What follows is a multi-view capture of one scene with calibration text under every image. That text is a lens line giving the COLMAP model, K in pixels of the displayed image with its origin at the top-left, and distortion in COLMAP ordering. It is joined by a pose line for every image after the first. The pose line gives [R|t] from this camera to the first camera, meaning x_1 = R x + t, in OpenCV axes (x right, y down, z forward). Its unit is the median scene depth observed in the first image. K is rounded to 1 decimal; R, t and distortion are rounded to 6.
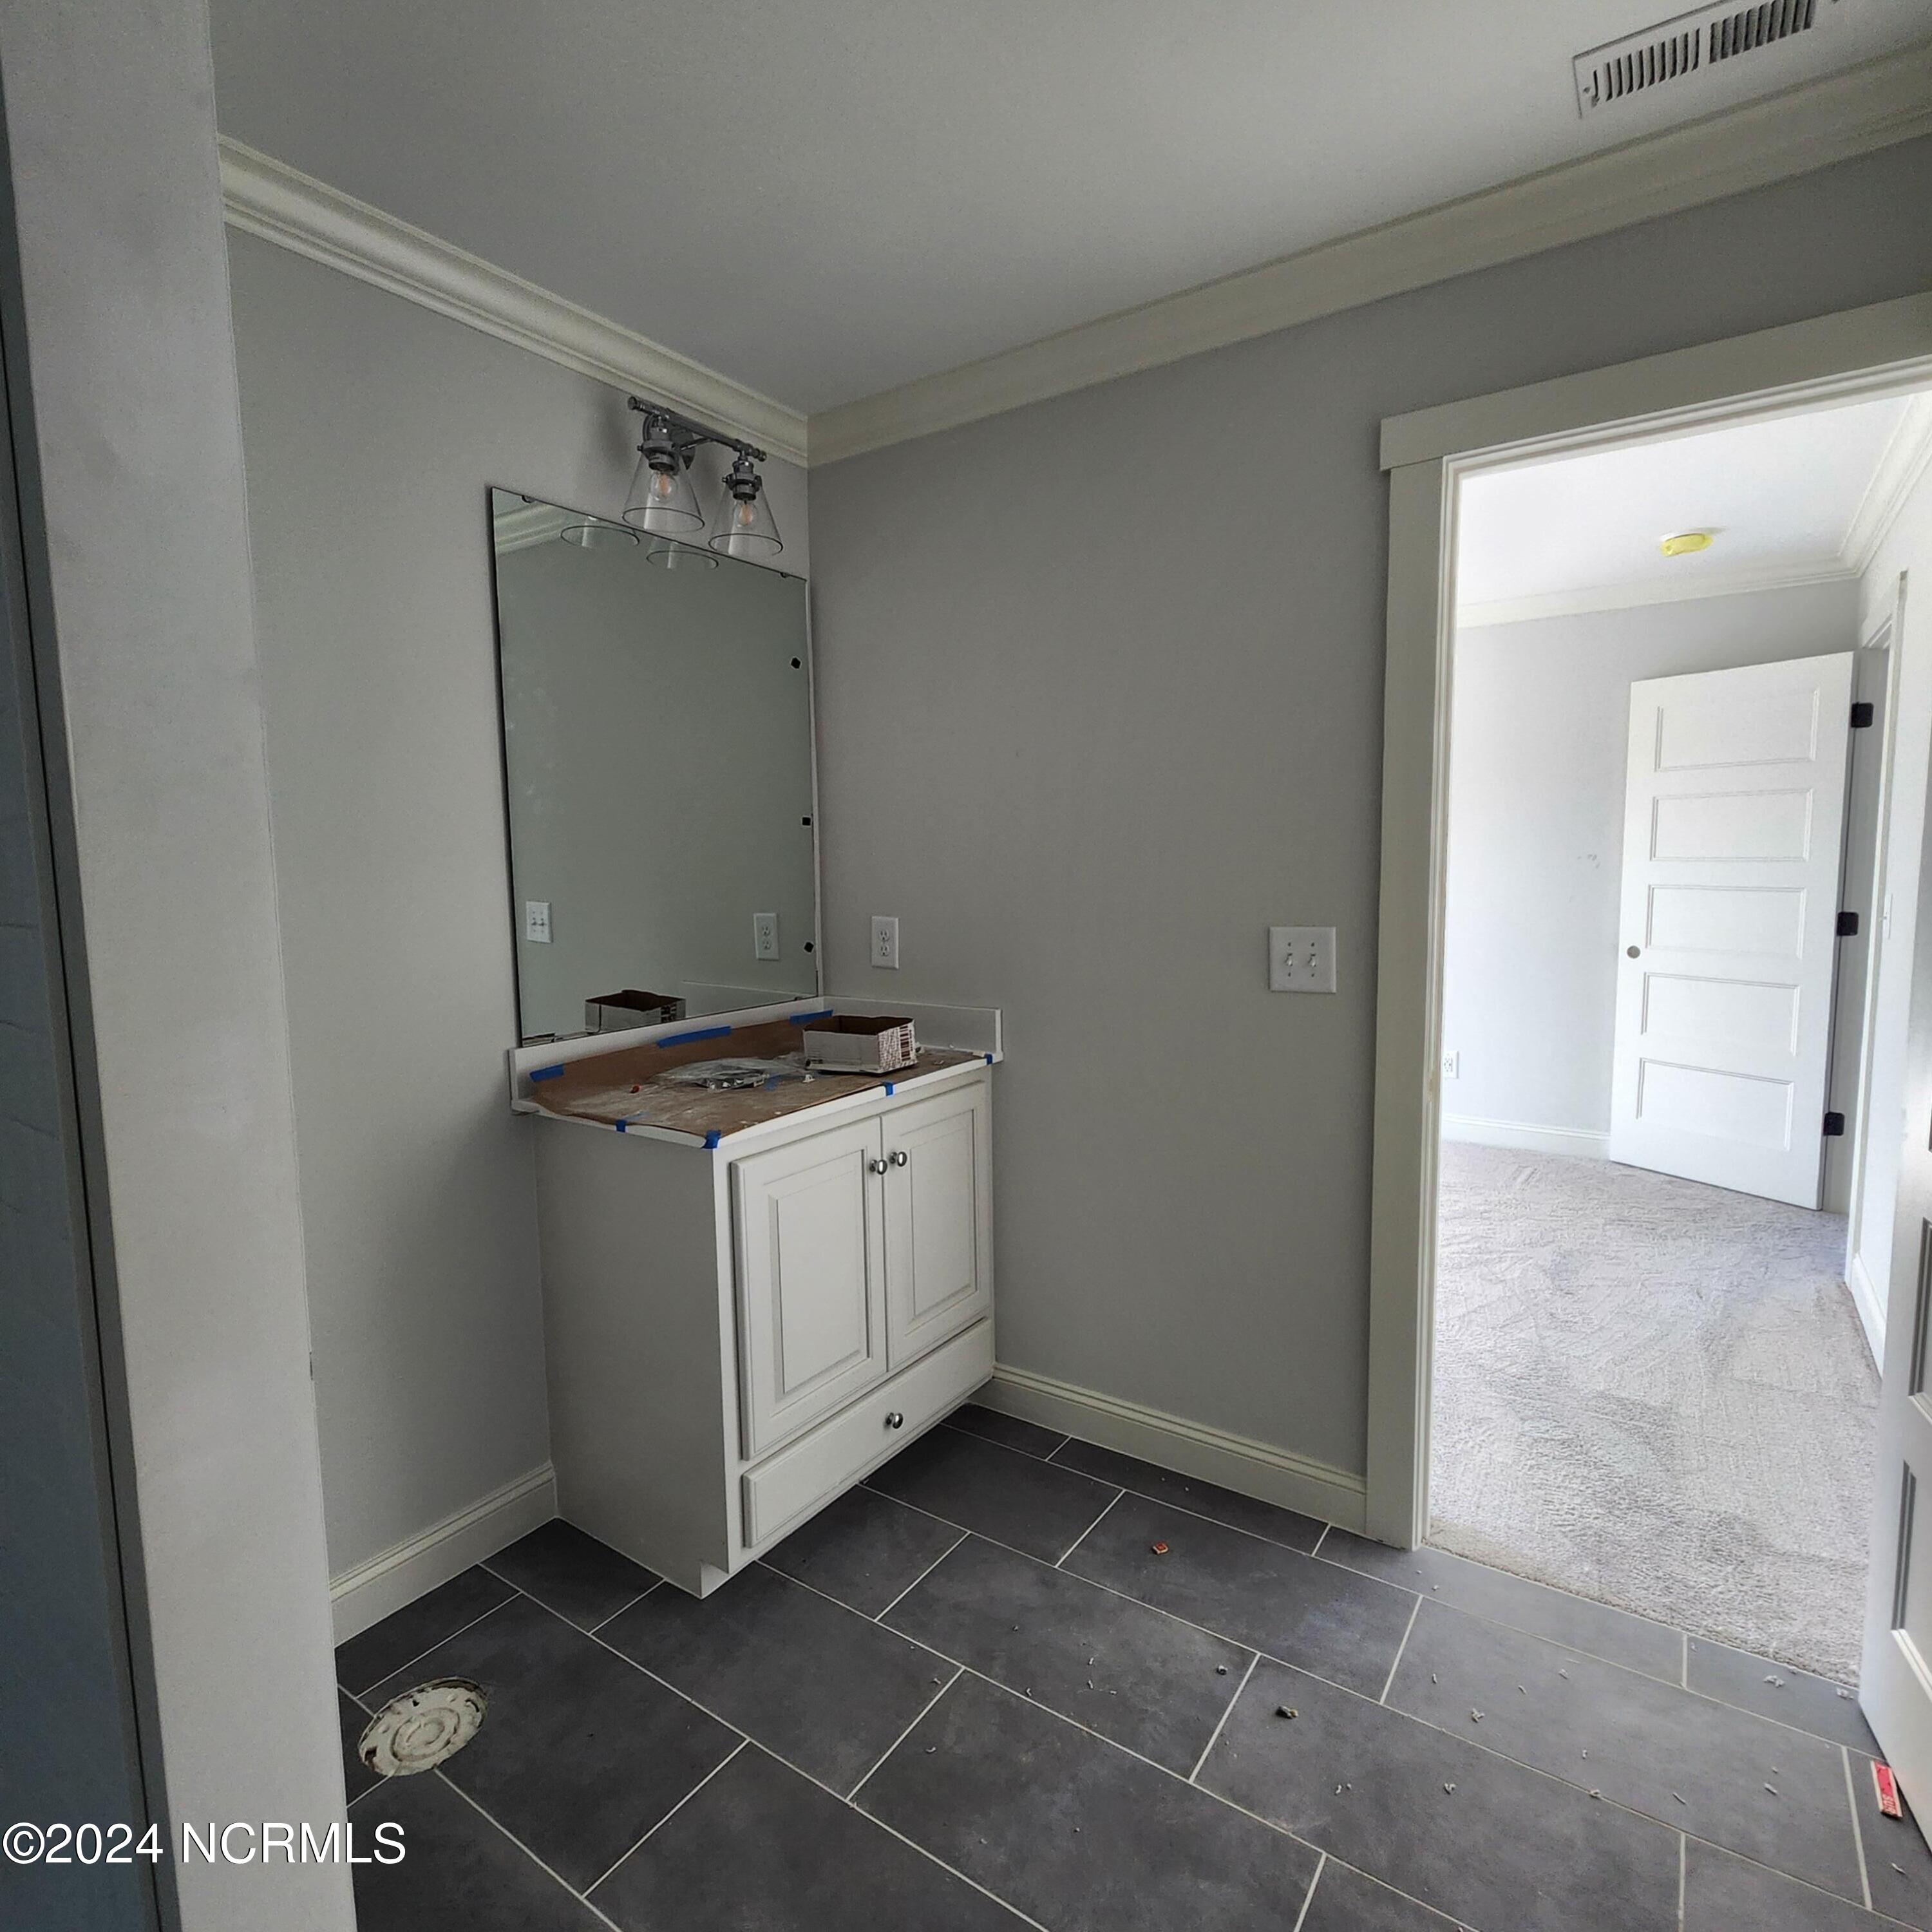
lens RADIAL K [[1050.8, 0, 985.9], [0, 1050.8, 961.8], [0, 0, 1]] dist [0.001835, 0.000823]
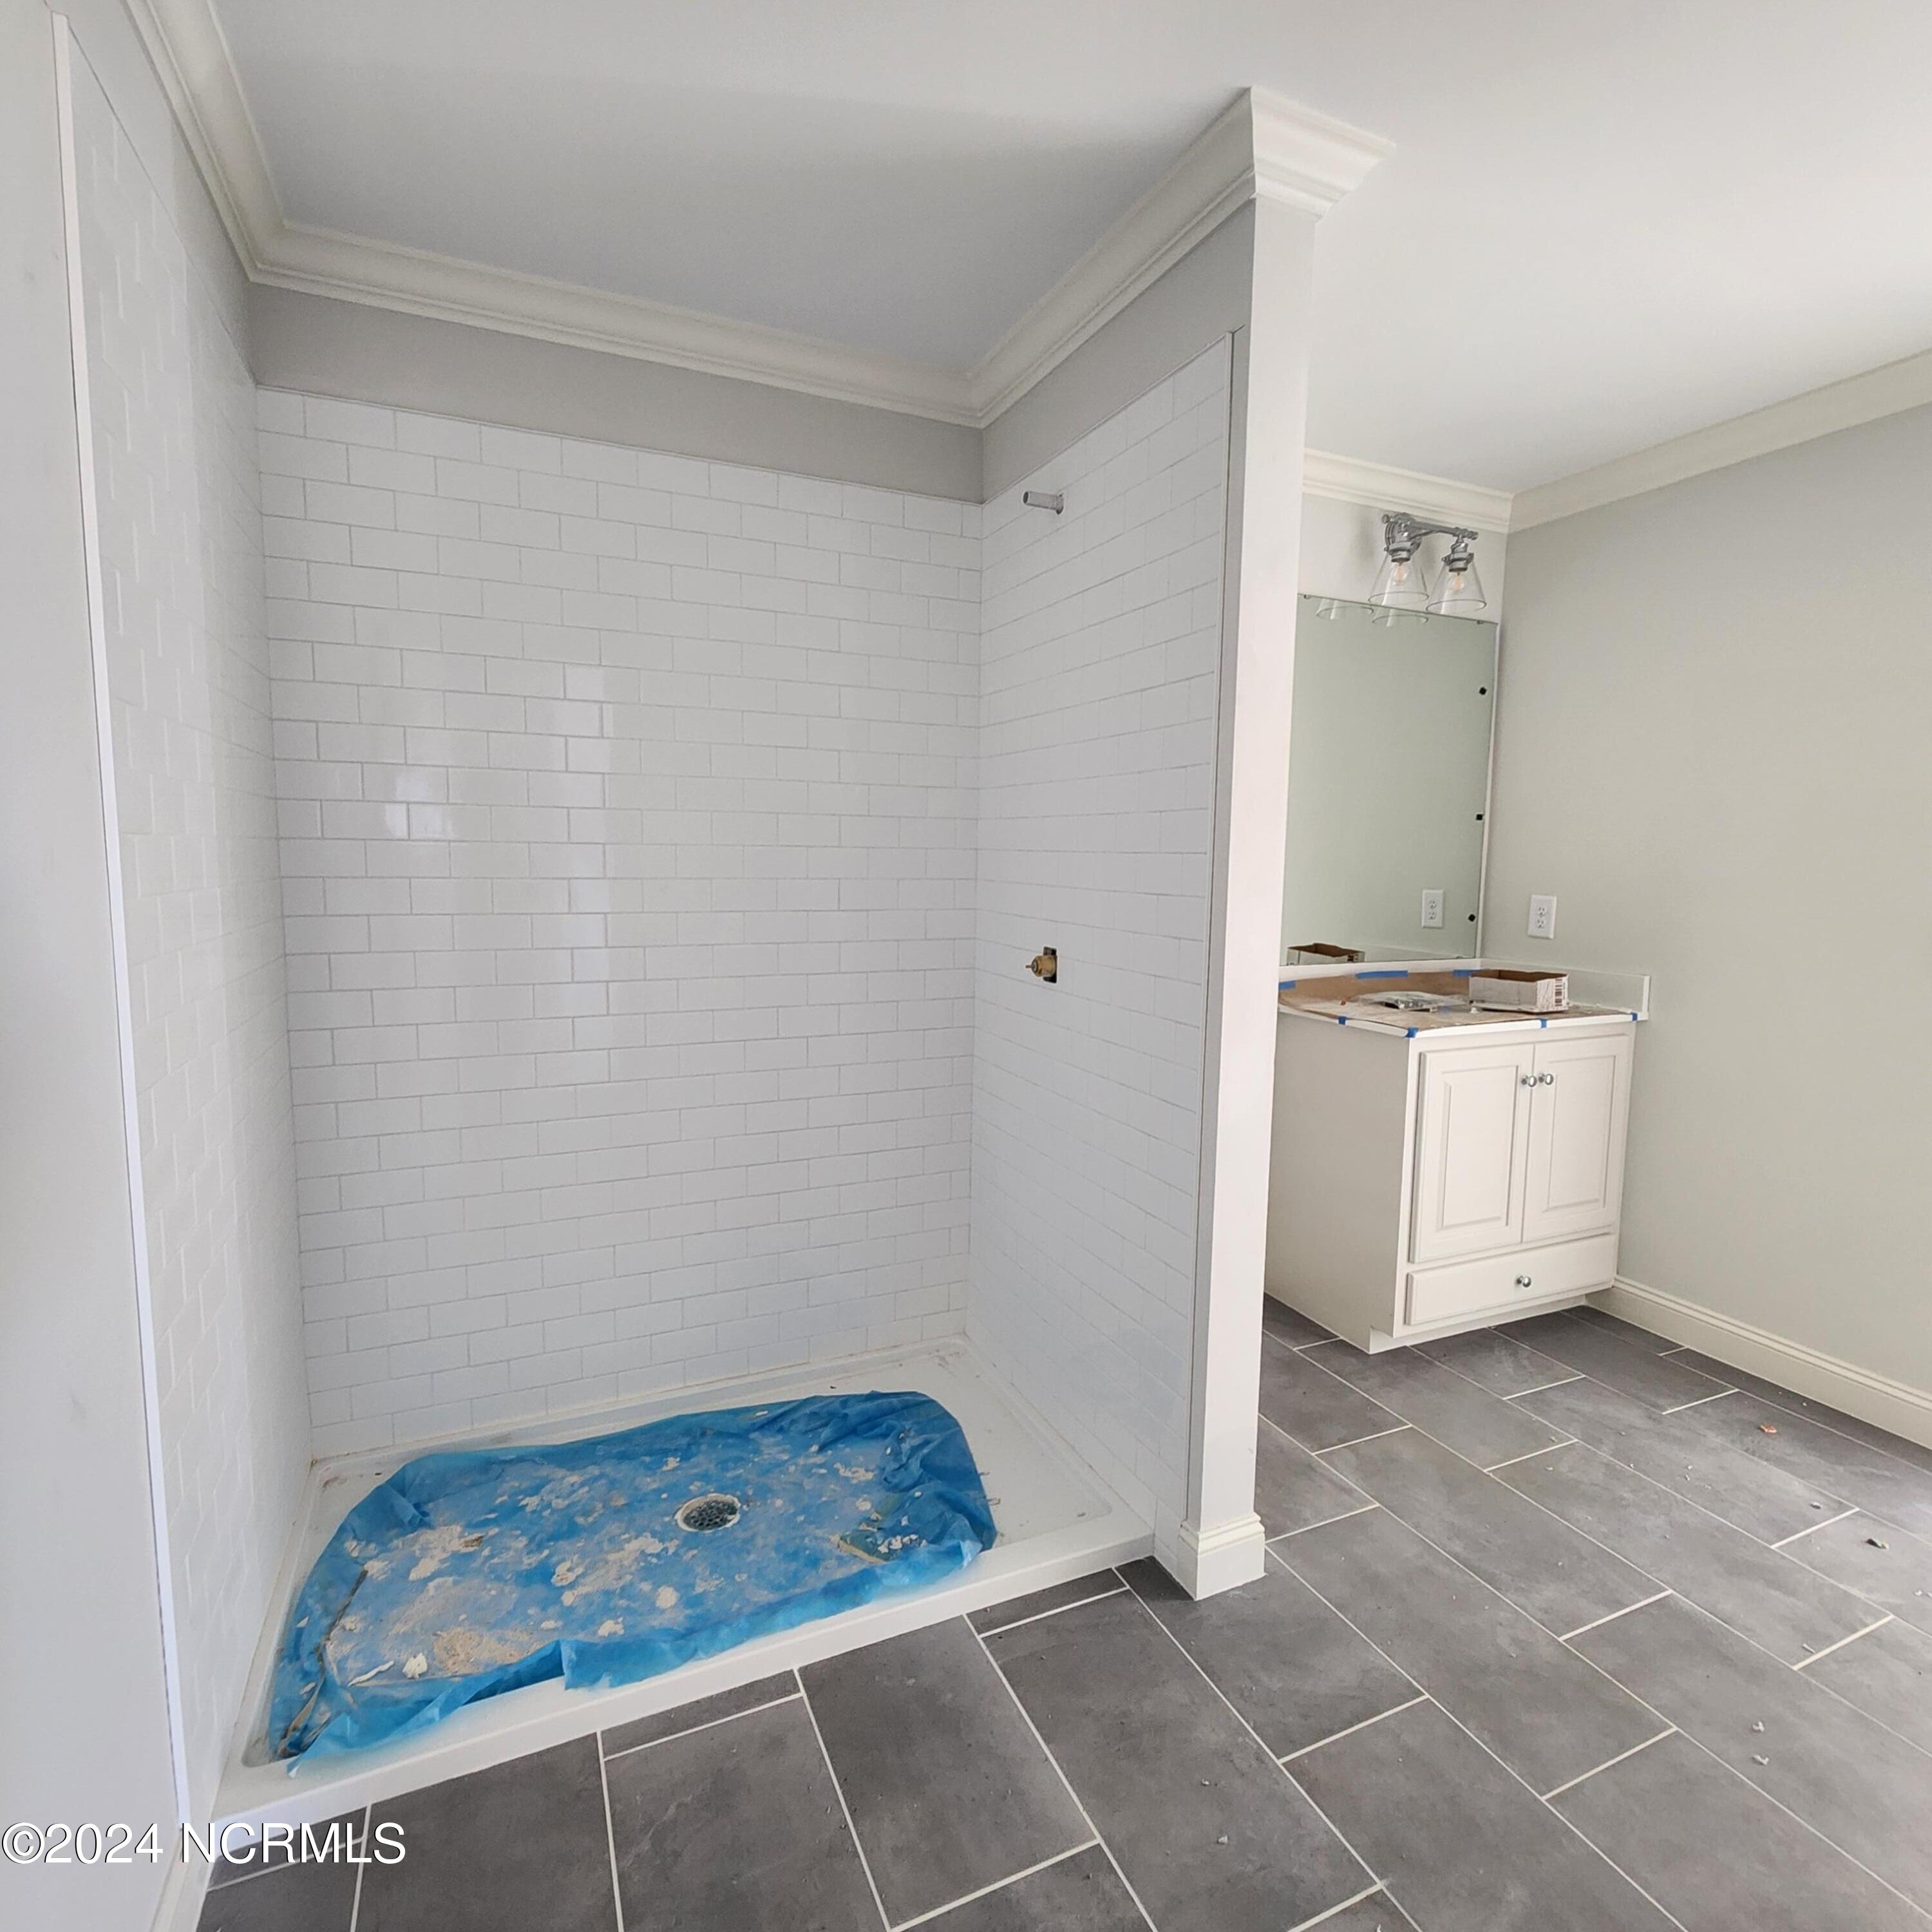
lens RADIAL K [[1050.8, 0, 985.9], [0, 1050.8, 961.8], [0, 0, 1]] dist [0.001835, 0.000823]
pose [[0.853681, 0.079990, -0.514616, -0.017722], [-0.079711, 0.996560, 0.022671, 0.068588], [0.514660, 0.021667, 0.857121, -0.447215]]
